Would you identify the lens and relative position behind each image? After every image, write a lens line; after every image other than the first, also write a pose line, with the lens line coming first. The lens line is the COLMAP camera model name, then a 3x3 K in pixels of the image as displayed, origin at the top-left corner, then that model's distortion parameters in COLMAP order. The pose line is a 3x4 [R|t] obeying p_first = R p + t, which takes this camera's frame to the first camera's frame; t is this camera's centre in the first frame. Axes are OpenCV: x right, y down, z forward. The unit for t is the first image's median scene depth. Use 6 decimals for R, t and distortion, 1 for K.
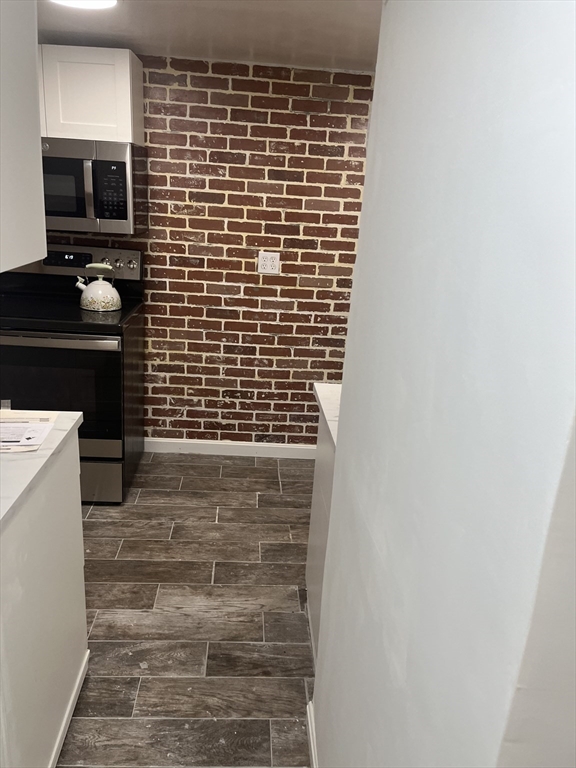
lens RADIAL K [[590.9, 0, 289.7], [0, 590.9, 382.0], [0, 0, 1]] dist [0.037400, -0.044612]
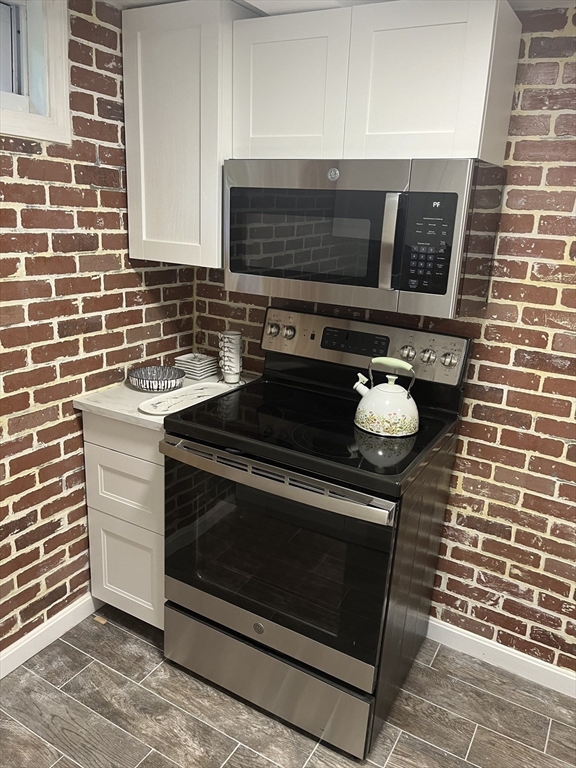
lens RADIAL K [[590.9, 0, 288.2], [0, 590.9, 382.7], [0, 0, 1]] dist [0.037400, -0.044612]
pose [[0.837944, 0.140874, -0.527261, -0.078912], [-0.166700, 0.986006, -0.001485, -0.143683], [0.519674, 0.089139, 0.849702, 0.393355]]
